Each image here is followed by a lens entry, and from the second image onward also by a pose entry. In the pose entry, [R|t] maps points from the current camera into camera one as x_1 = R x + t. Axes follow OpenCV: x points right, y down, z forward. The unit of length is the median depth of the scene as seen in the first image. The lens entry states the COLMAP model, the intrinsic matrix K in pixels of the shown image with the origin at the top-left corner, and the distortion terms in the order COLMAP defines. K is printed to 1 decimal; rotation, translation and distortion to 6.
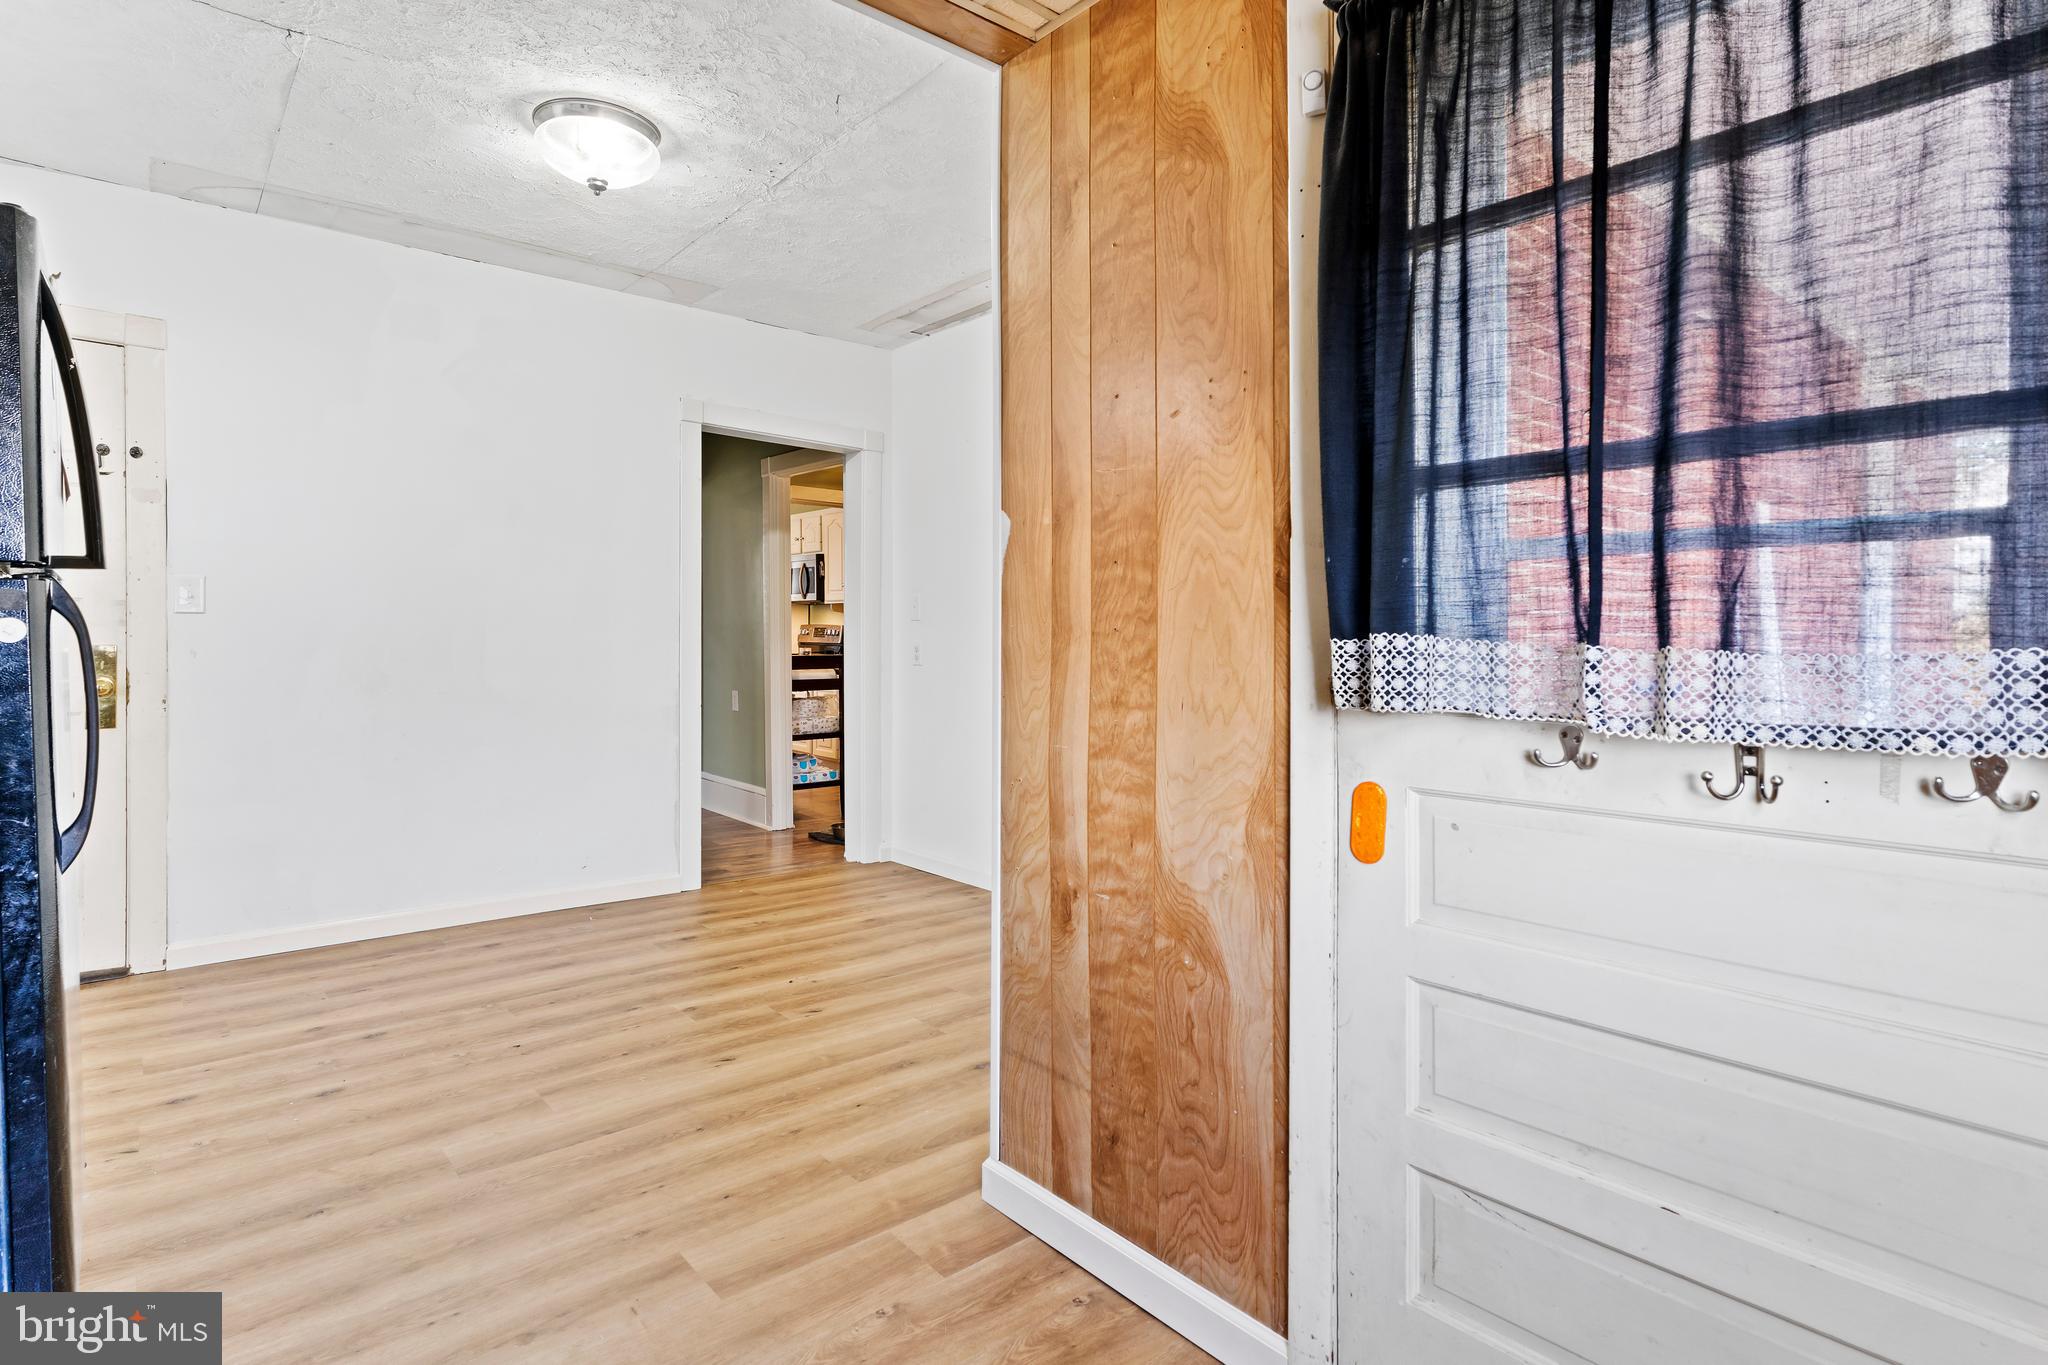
lens RADIAL K [[1066.6, 0, 1025.7], [0, 1066.6, 667.2], [0, 0, 1]] dist [-0.011893, 0.001651]
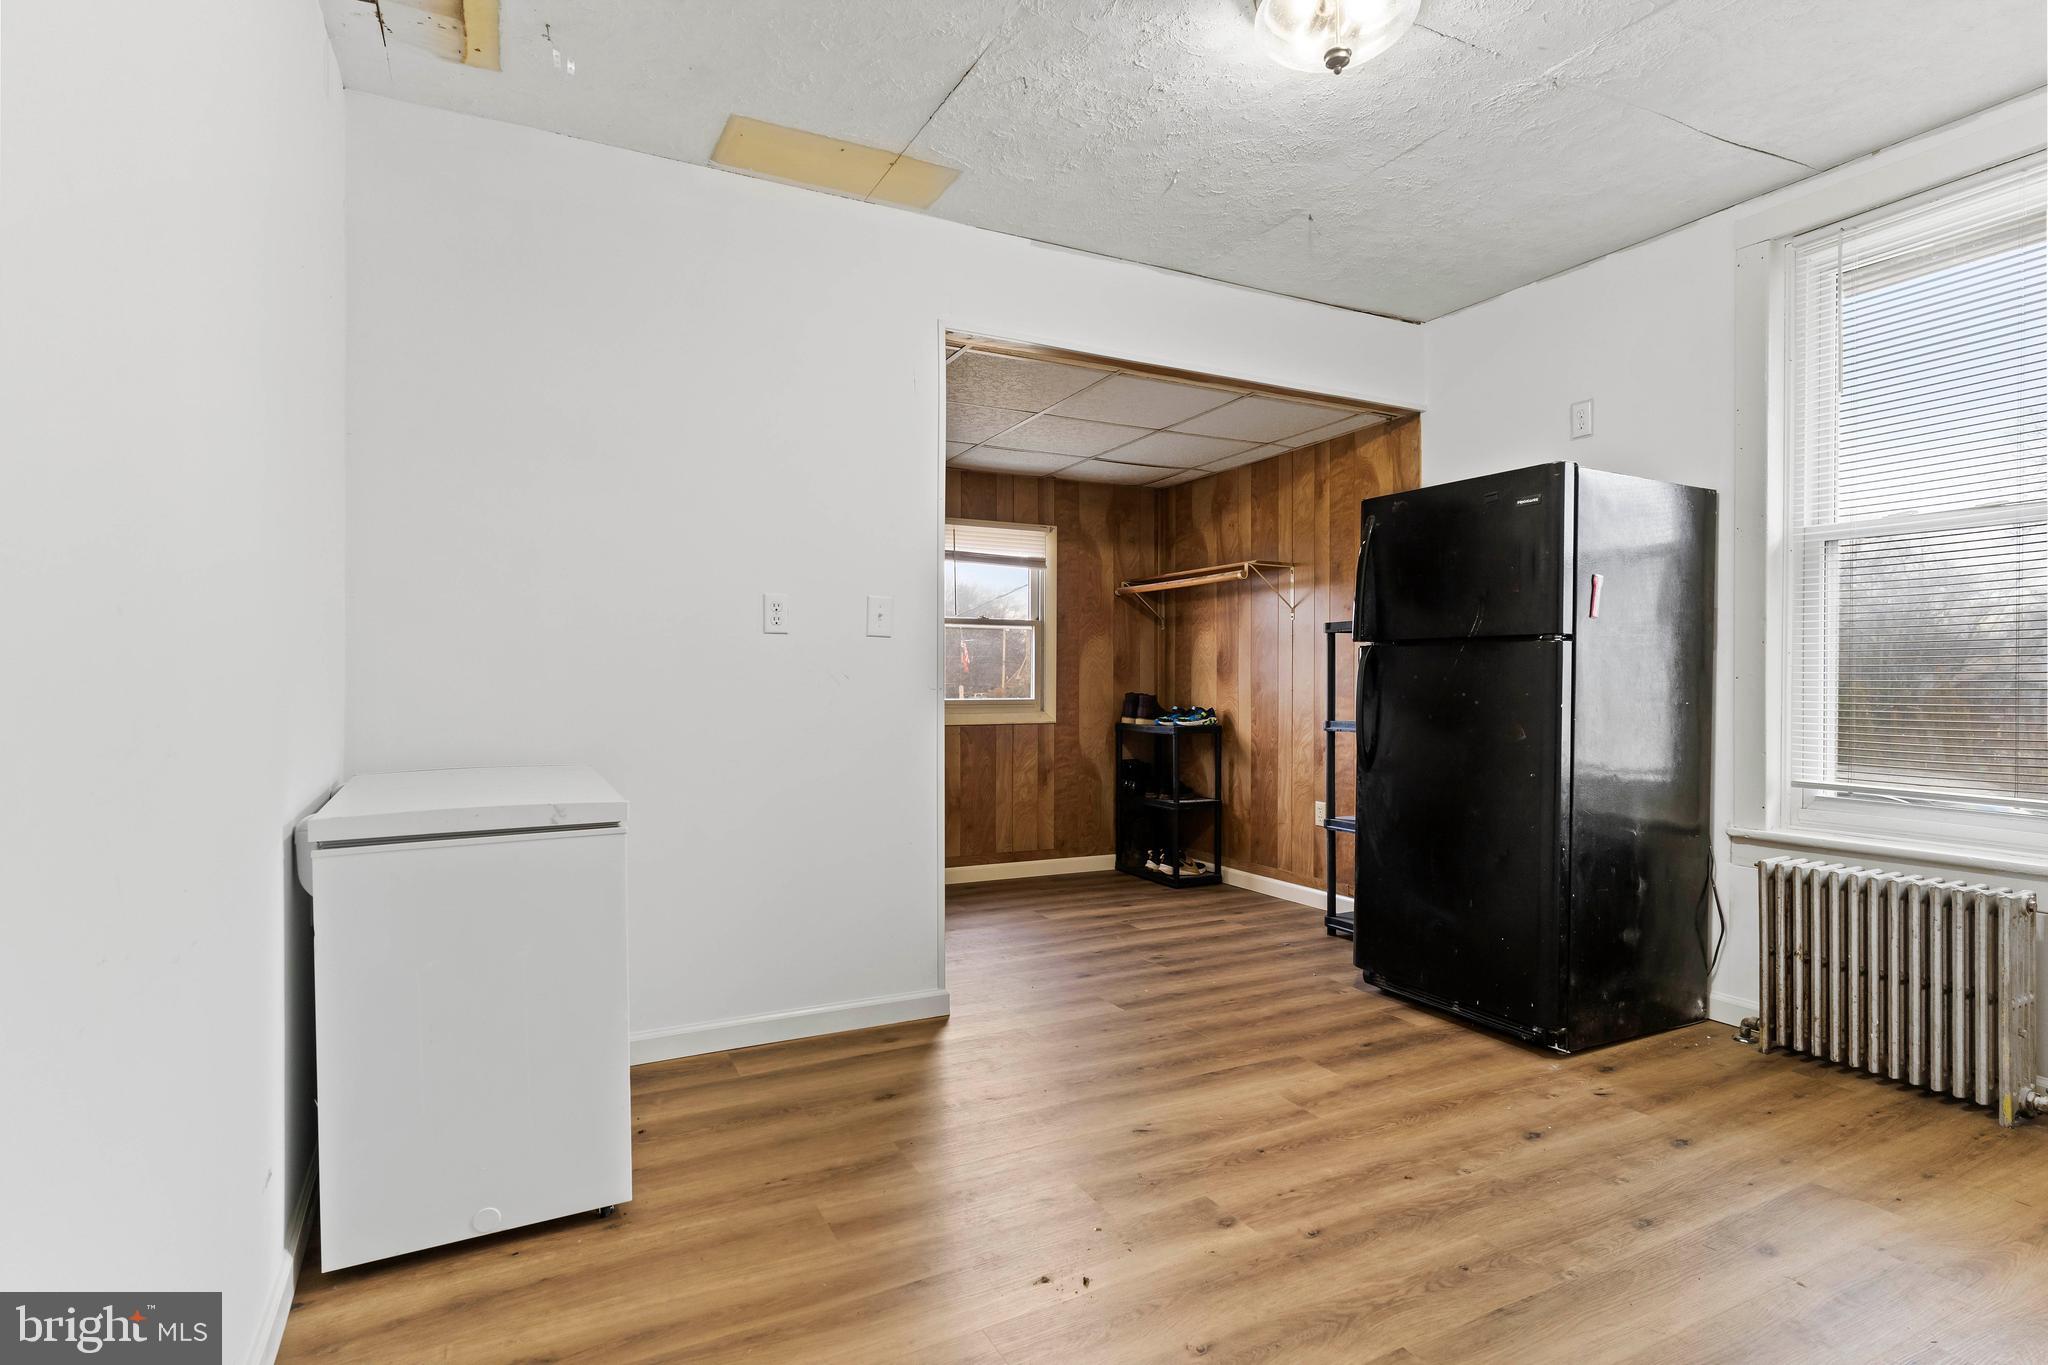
lens RADIAL K [[1066.6, 0, 1027.7], [0, 1066.6, 683.4], [0, 0, 1]] dist [-0.011893, 0.001651]
pose [[-0.973083, 0.001656, 0.230450, -0.402059], [0.008927, 0.999495, 0.030510, -0.050978], [-0.230283, 0.031746, -0.972606, 1.934669]]
